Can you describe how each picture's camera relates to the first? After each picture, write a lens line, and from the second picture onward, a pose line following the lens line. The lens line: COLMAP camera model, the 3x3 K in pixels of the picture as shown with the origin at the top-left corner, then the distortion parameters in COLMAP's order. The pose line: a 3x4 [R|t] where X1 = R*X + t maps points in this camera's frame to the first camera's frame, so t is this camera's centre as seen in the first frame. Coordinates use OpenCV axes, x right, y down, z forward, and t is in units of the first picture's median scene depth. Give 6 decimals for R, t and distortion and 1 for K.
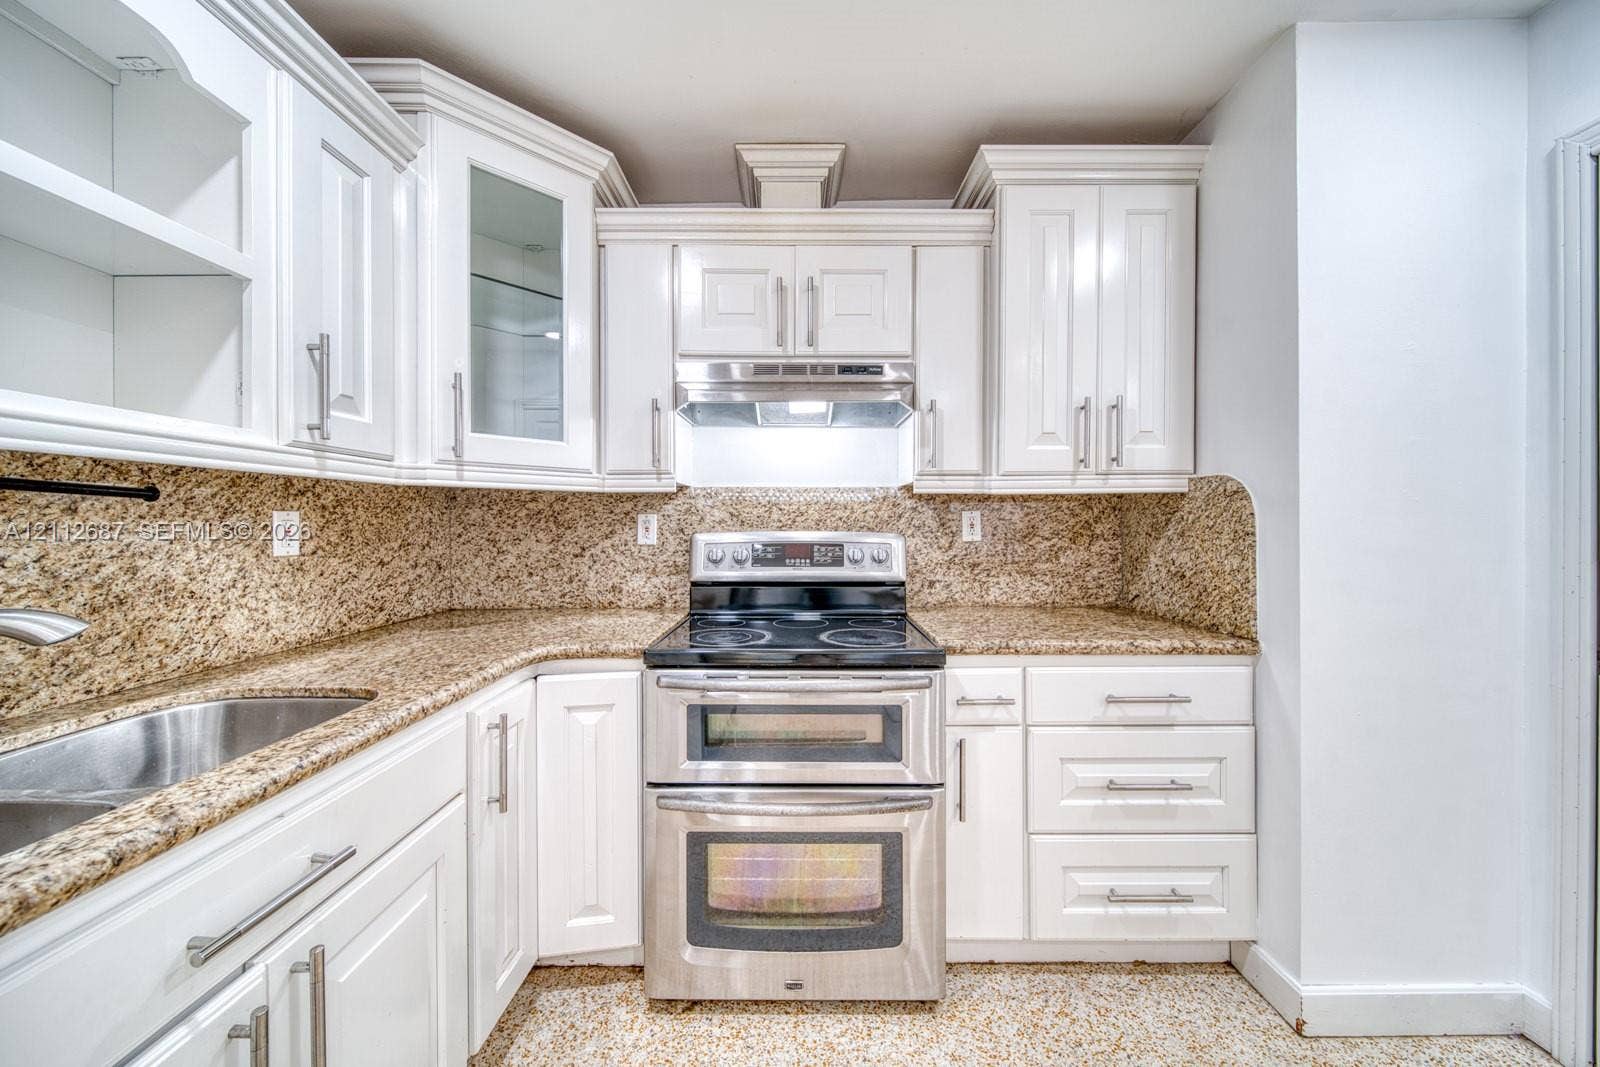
lens RADIAL K [[568.9, 0, 804.0], [0, 568.9, 524.7], [0, 0, 1]] dist [-0.000025, -0.000198]
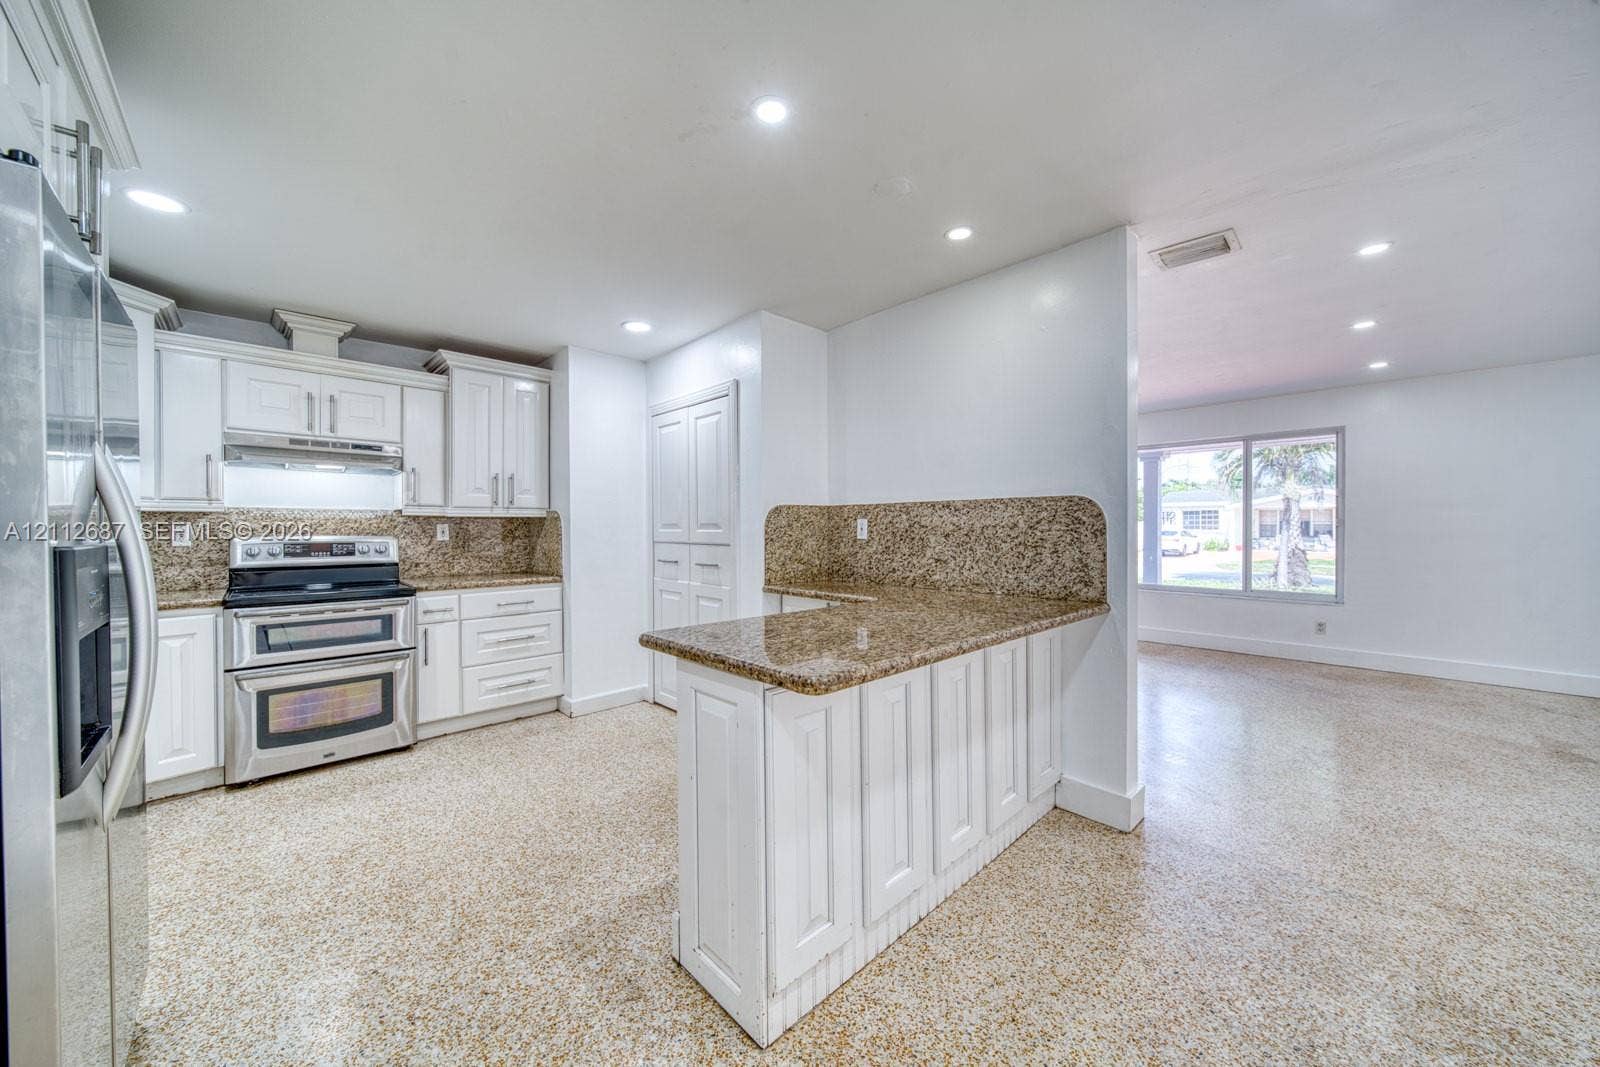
lens RADIAL K [[564.6, 0, 800.0], [0, 564.6, 533.5], [0, 0, 1]] dist [-0.000511, -0.000362]
pose [[0.722951, -0.005415, 0.690878, -0.155603], [0.003562, 0.999985, 0.004111, 0.003258], [-0.690890, -0.000511, 0.722959, -1.329686]]
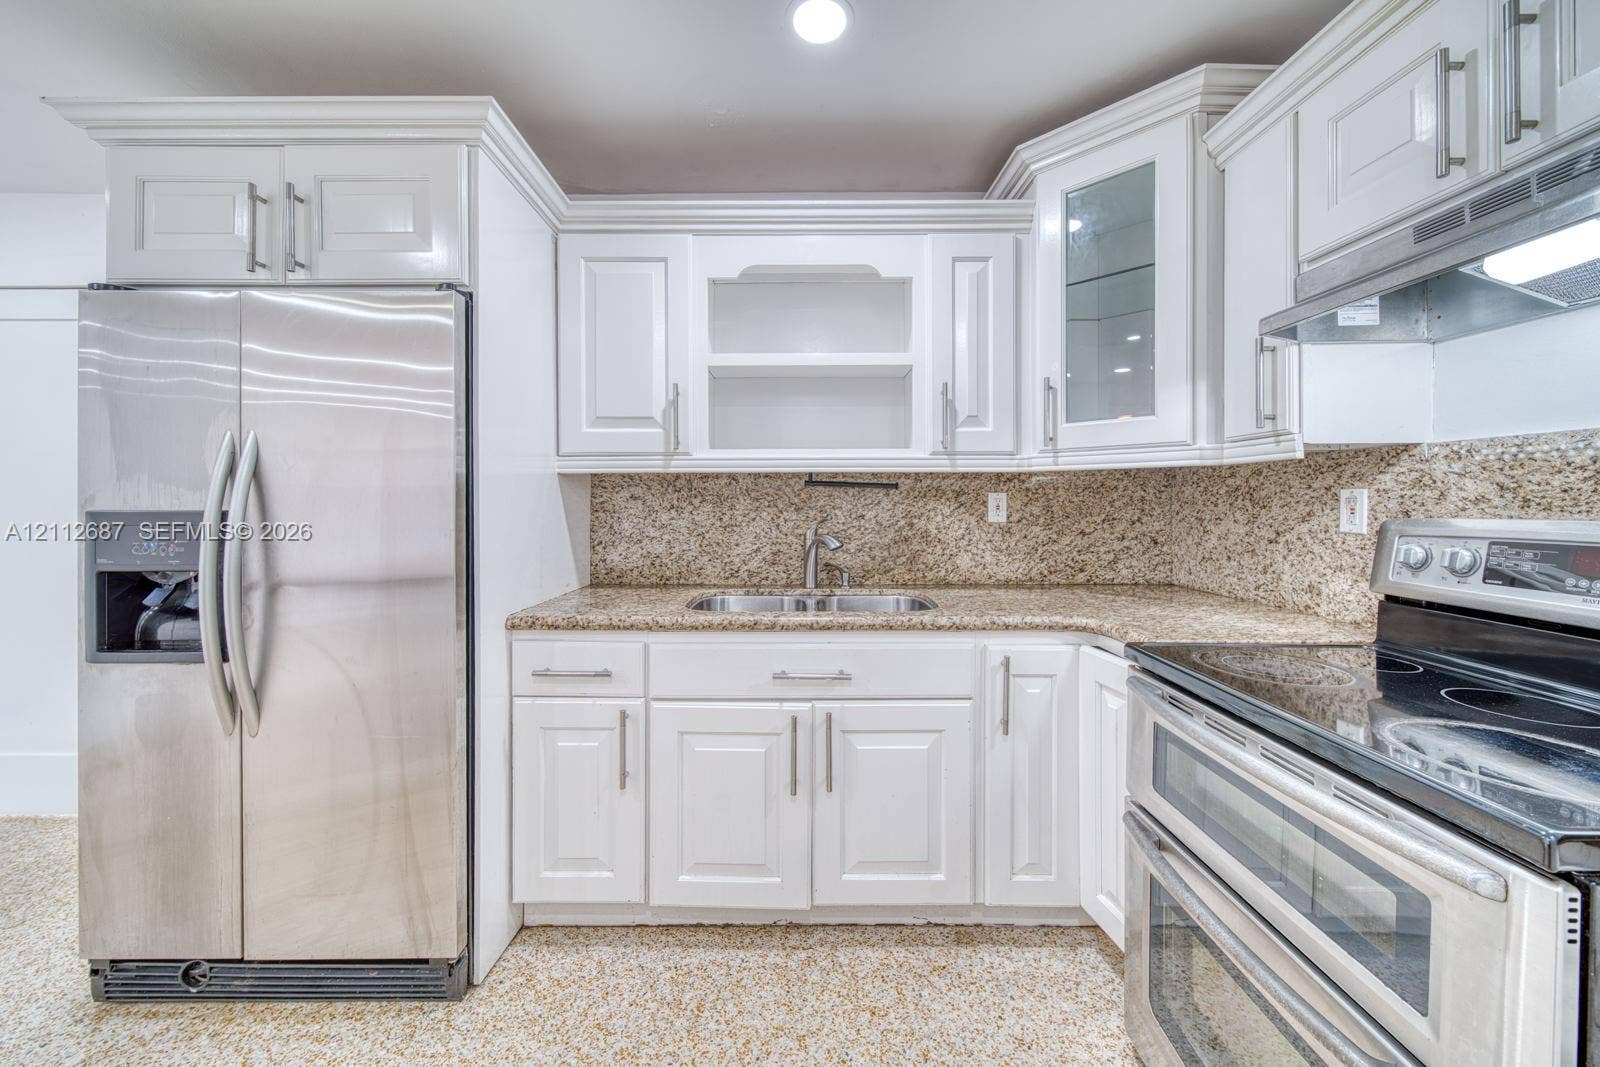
lens RADIAL K [[579.9, 0, 805.6], [0, 579.9, 504.9], [0, 0, 1]] dist [-0.000583, -0.000130]
pose [[0.002429, 0.011022, -0.999936, 0.513505], [-0.003600, 0.999933, 0.011014, -0.005328], [0.999991, 0.003573, 0.002469, 0.394670]]
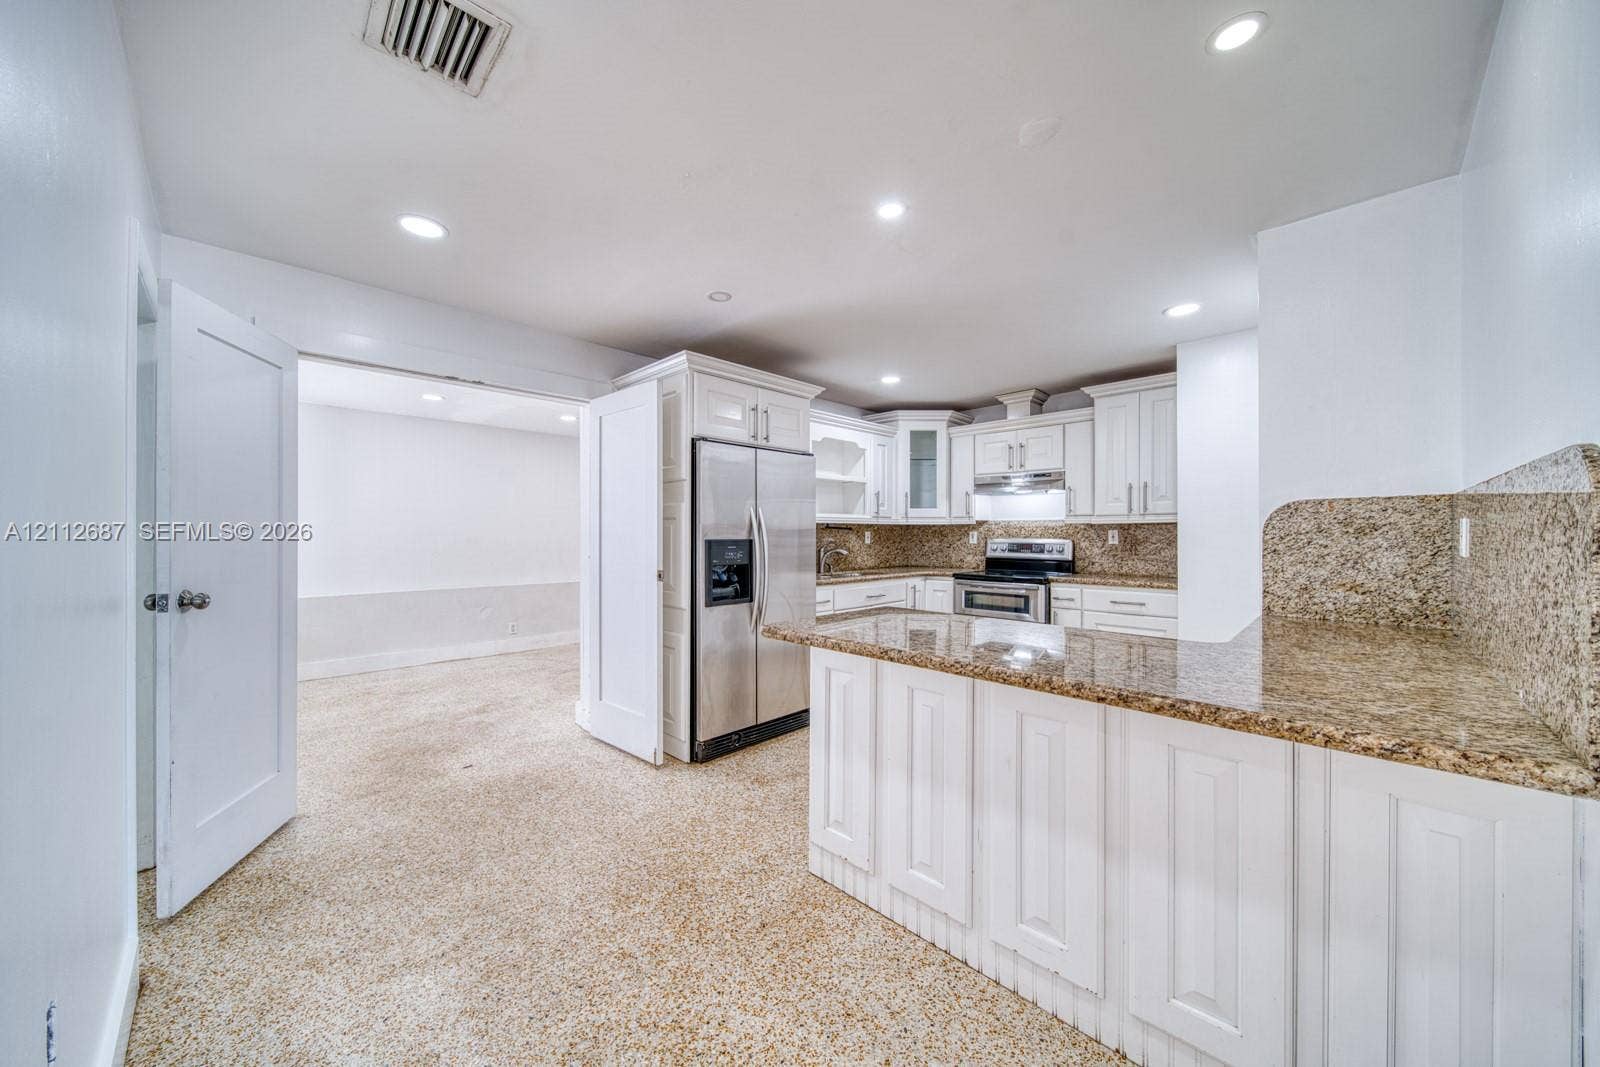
lens RADIAL K [[564.6, 0, 800.0], [0, 564.6, 533.5], [0, 0, 1]] dist [-0.000511, -0.000362]
pose [[0.709569, 0.002592, -0.704631, 1.140249], [-0.004999, 0.999987, -0.001356, -0.002506], [0.704618, 0.004485, 0.709573, -1.597552]]
